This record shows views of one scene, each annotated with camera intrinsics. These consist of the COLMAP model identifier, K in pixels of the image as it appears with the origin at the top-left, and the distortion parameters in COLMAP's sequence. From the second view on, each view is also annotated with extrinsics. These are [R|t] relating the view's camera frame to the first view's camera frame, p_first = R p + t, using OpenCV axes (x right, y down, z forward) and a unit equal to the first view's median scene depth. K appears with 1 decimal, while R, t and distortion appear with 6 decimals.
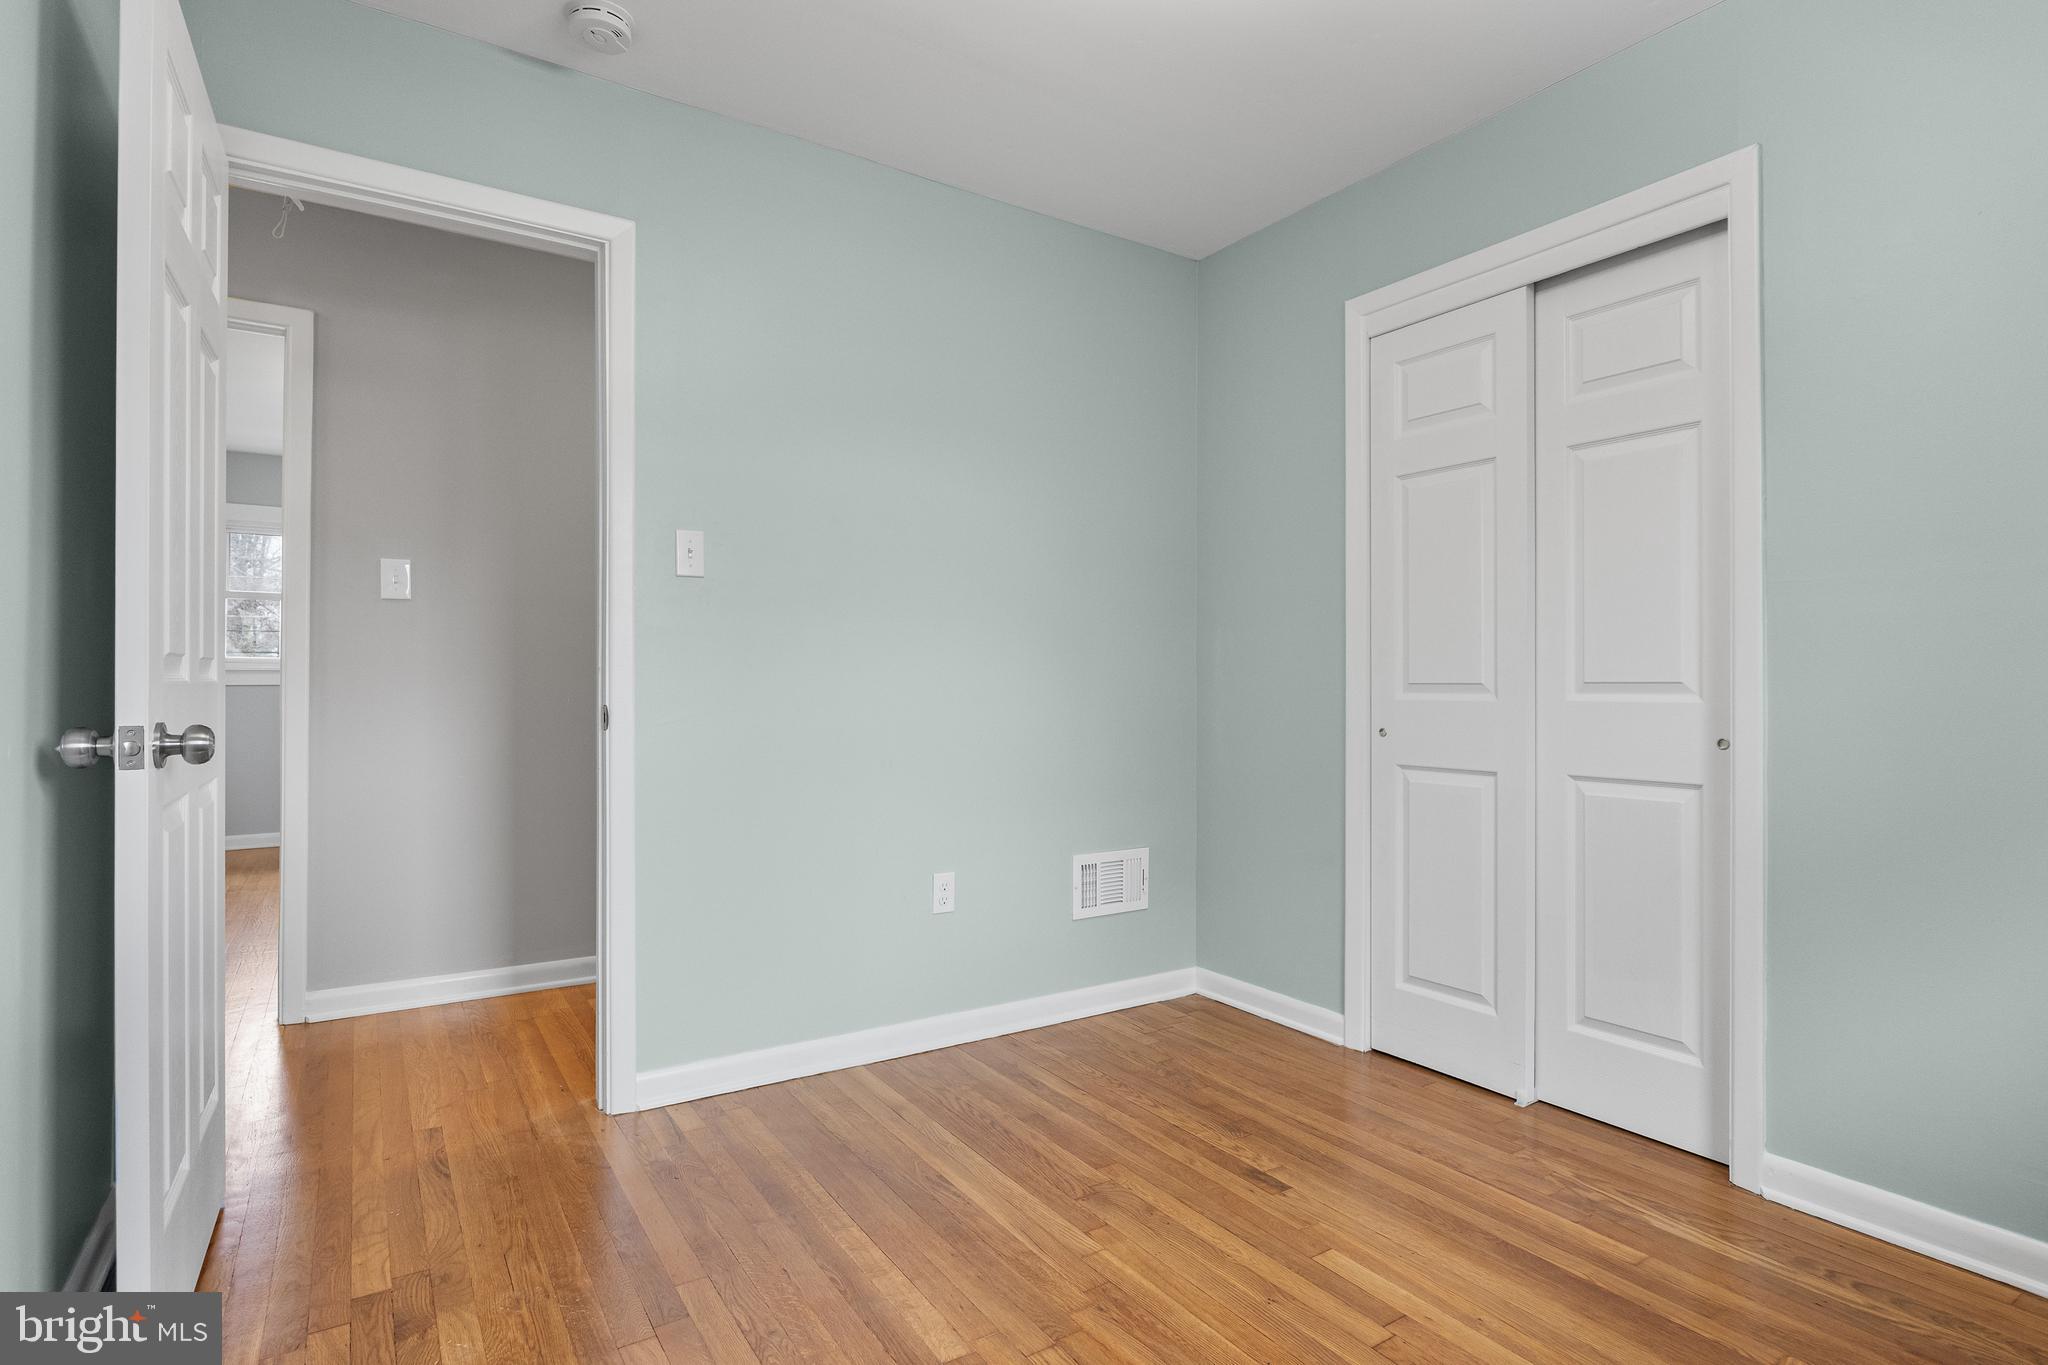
lens RADIAL K [[1050.6, 0, 1024.0], [0, 1050.6, 682.5], [0, 0, 1]] dist [-0.002484, -0.000495]
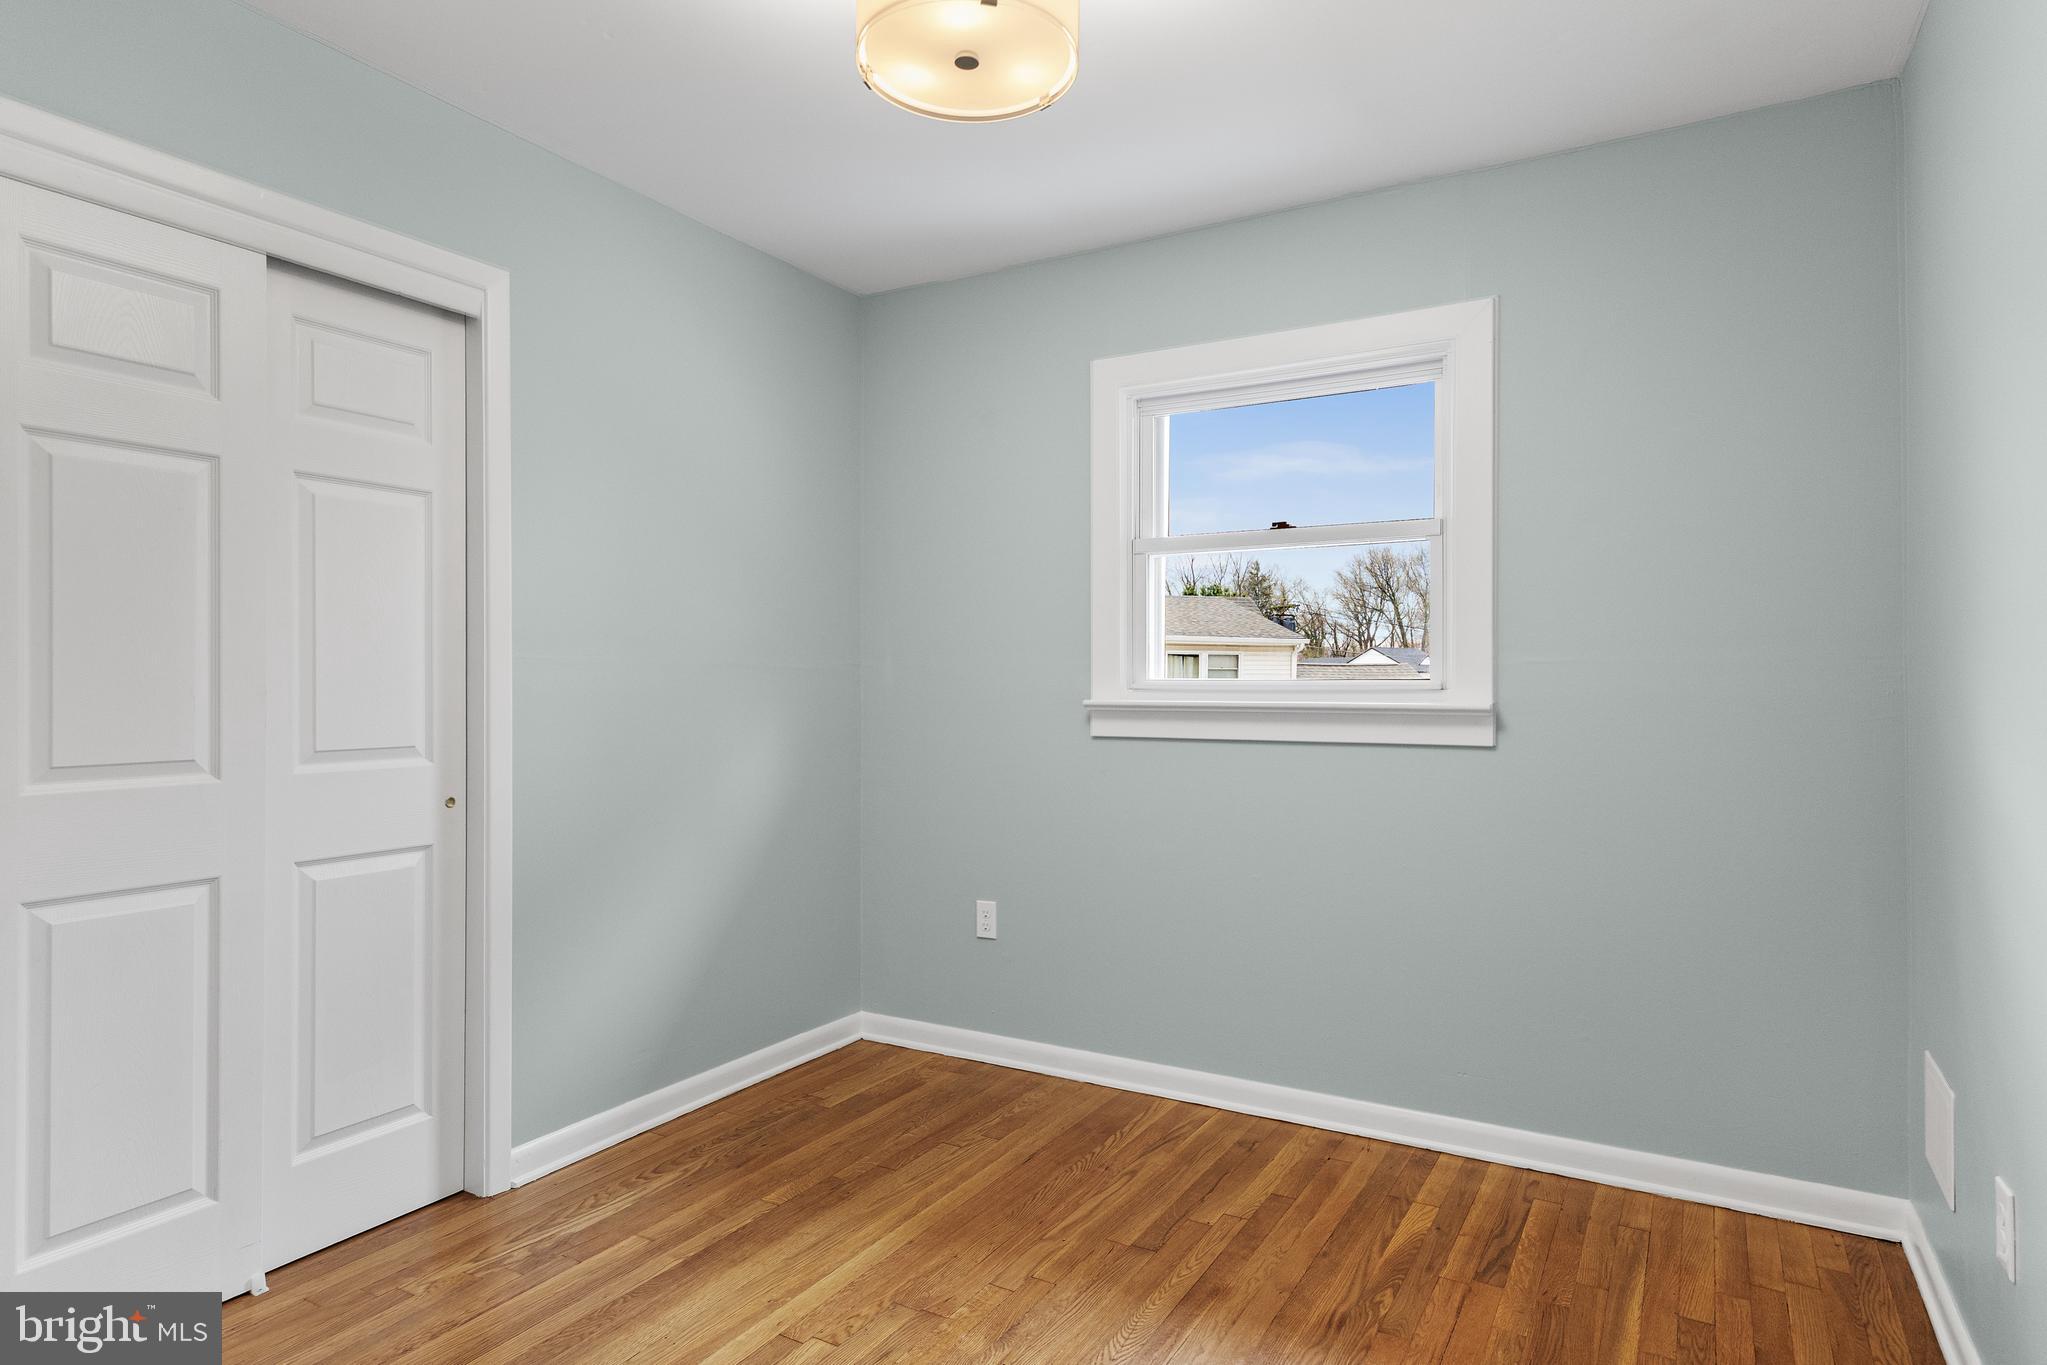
lens RADIAL K [[1144.6, 0, 1023.5], [0, 1144.6, 682.5], [0, 0, 1]] dist [0.022920, -0.000397]
pose [[-0.450796, -0.005621, 0.892609, -0.684285], [-0.009249, 0.999956, 0.001626, -0.075507], [-0.892579, -0.007522, -0.450828, 1.076774]]
